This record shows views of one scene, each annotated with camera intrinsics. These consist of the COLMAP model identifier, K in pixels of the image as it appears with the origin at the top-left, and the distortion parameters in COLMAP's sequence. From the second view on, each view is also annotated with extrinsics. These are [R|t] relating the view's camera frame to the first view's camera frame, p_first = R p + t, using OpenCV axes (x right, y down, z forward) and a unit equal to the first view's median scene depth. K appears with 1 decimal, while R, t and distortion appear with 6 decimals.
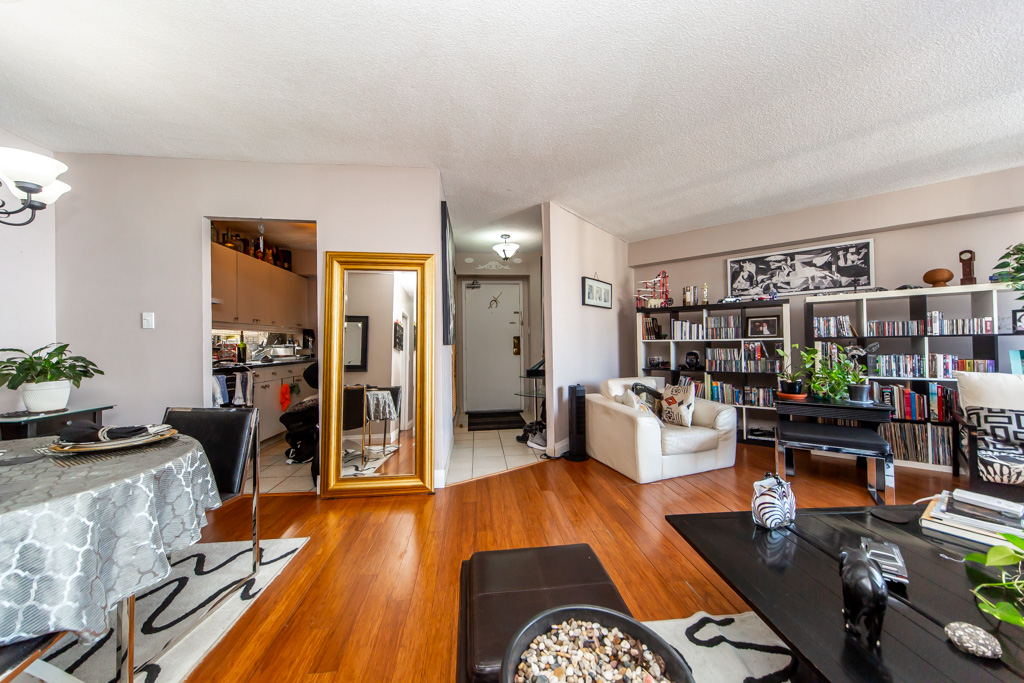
lens RADIAL K [[352.1, 0, 518.8], [0, 352.1, 341.4], [0, 0, 1]] dist [0.006560, -0.000824]
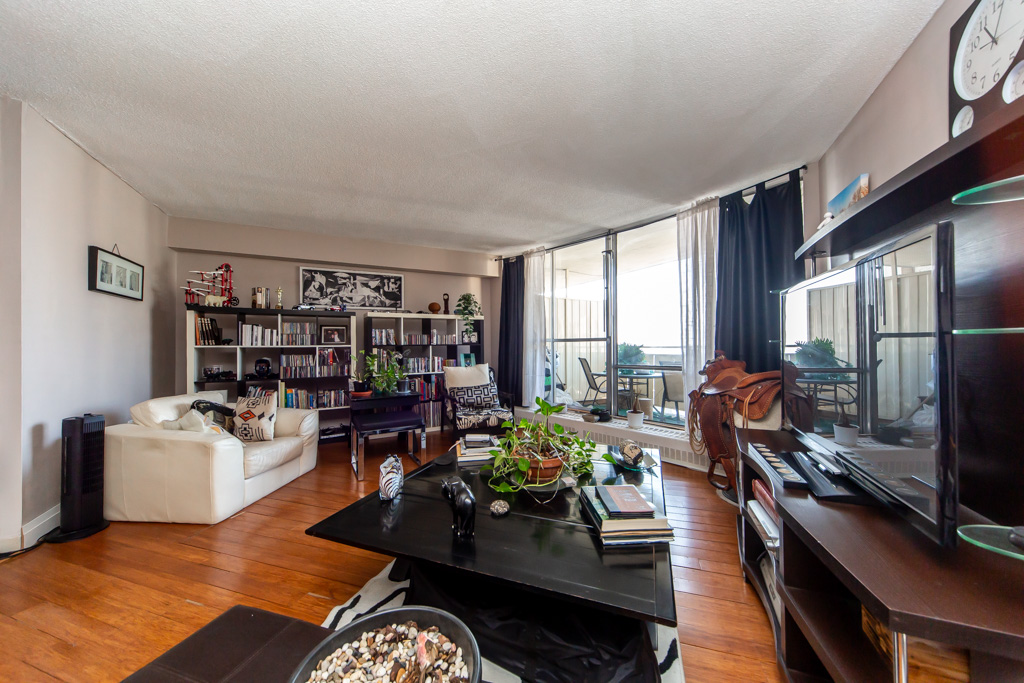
lens RADIAL K [[352.1, 0, 508.5], [0, 352.1, 341.9], [0, 0, 1]] dist [0.006560, -0.000824]
pose [[0.420196, 0.020265, 0.907207, -0.090629], [-0.005120, 0.999788, -0.019961, 0.000312], [-0.907419, 0.003743, 0.420210, 0.037961]]
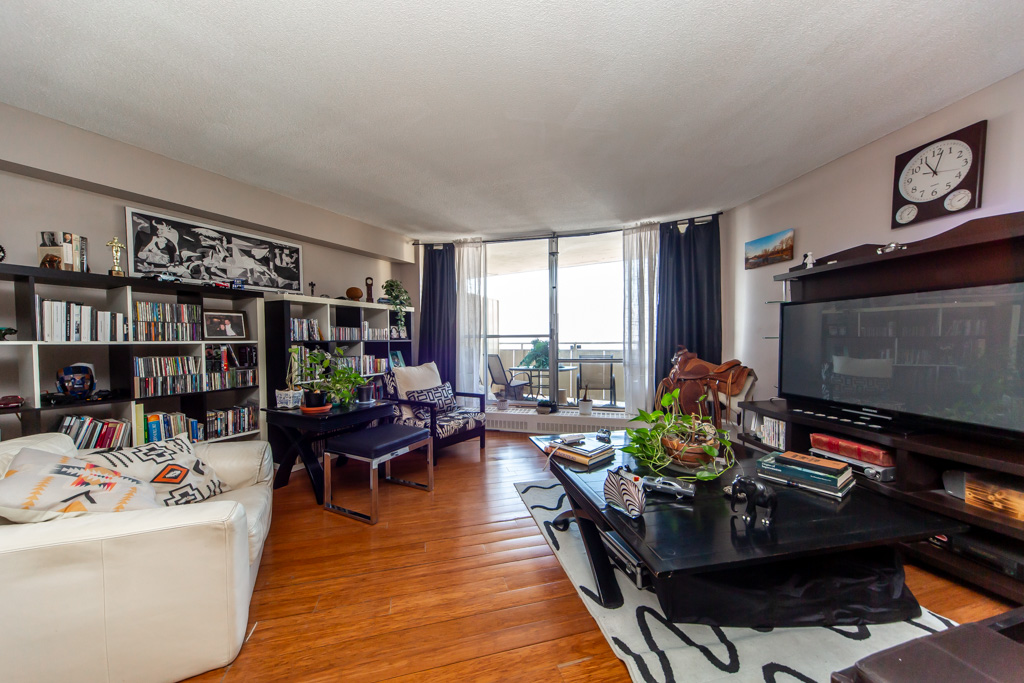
lens RADIAL K [[352.1, 0, 510.9], [0, 352.1, 349.8], [0, 0, 1]] dist [0.006560, -0.000824]
pose [[-0.133214, -0.008370, 0.991052, -0.110848], [0.002668, 0.999958, 0.008803, 0.005157], [-0.991084, 0.003817, -0.133186, 0.548490]]
